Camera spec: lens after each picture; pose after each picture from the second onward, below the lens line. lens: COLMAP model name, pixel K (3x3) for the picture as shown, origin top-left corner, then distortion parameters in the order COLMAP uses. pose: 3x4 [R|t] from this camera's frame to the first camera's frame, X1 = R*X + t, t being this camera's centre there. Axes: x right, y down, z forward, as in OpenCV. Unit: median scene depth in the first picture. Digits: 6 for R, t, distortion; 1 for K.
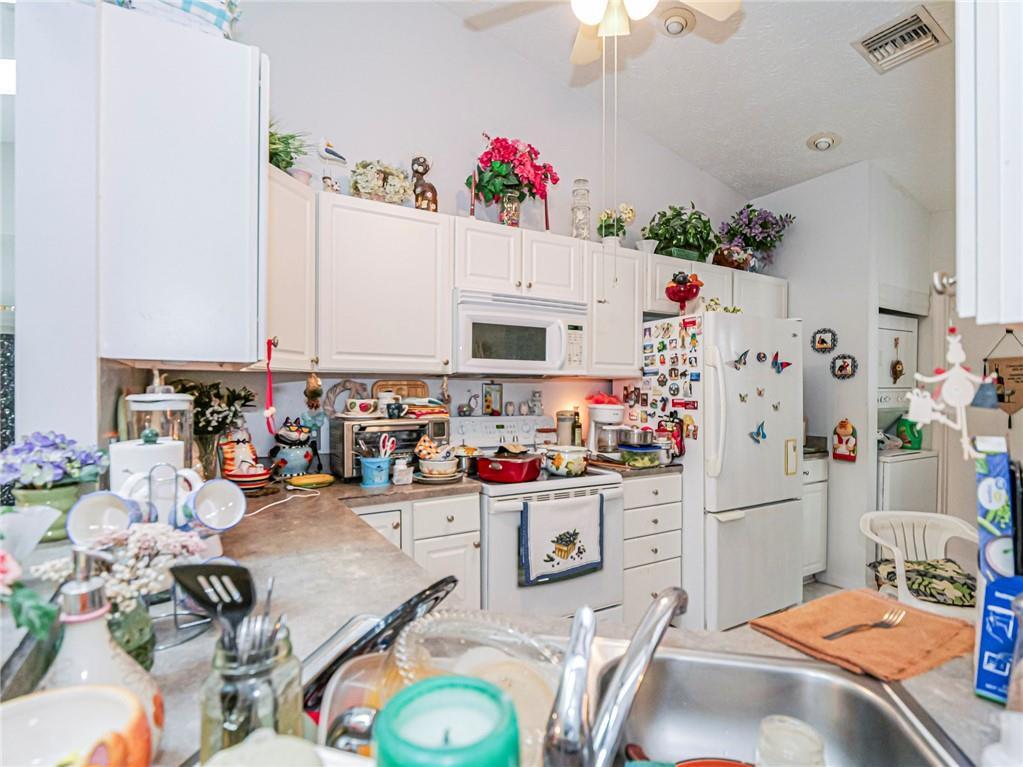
lens RADIAL K [[531.1, 0, 512.0], [0, 531.1, 391.4], [0, 0, 1]] dist [-0.006420, -0.001894]
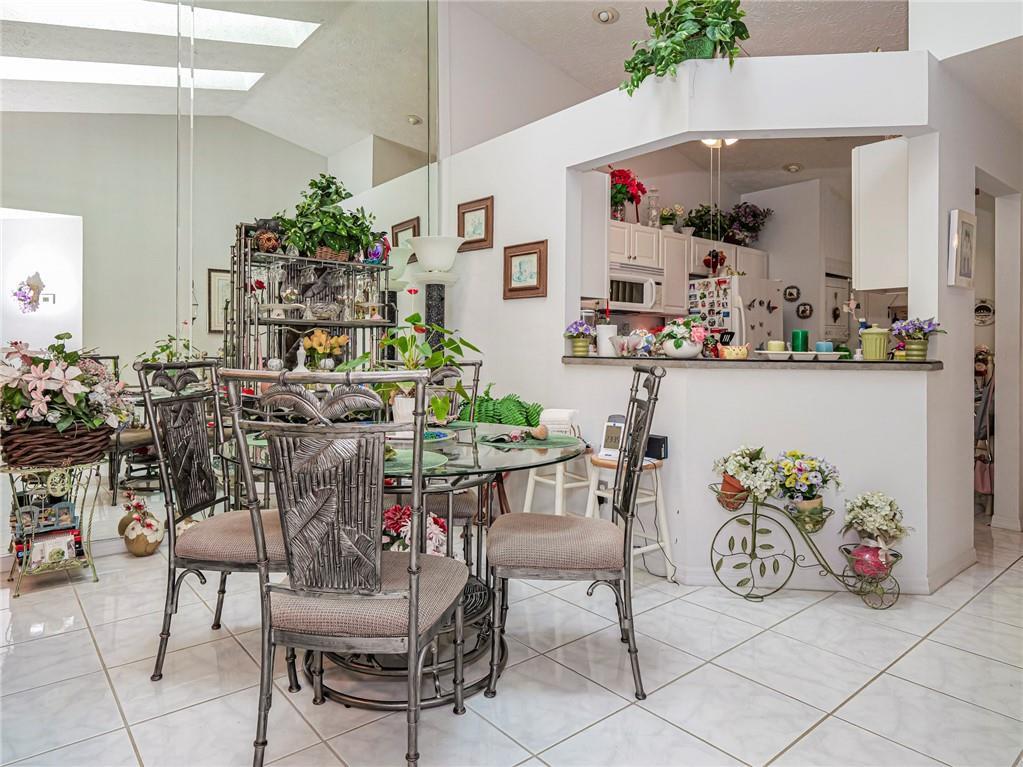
lens RADIAL K [[647.2, 0, 500.5], [0, 647.2, 341.0], [0, 0, 1]] dist [0.007026, -0.003849]
pose [[0.987802, 0.003707, 0.155670, -0.584018], [-0.001280, 0.999876, -0.015689, 0.077825], [-0.155709, 0.015299, 0.987684, -0.780935]]
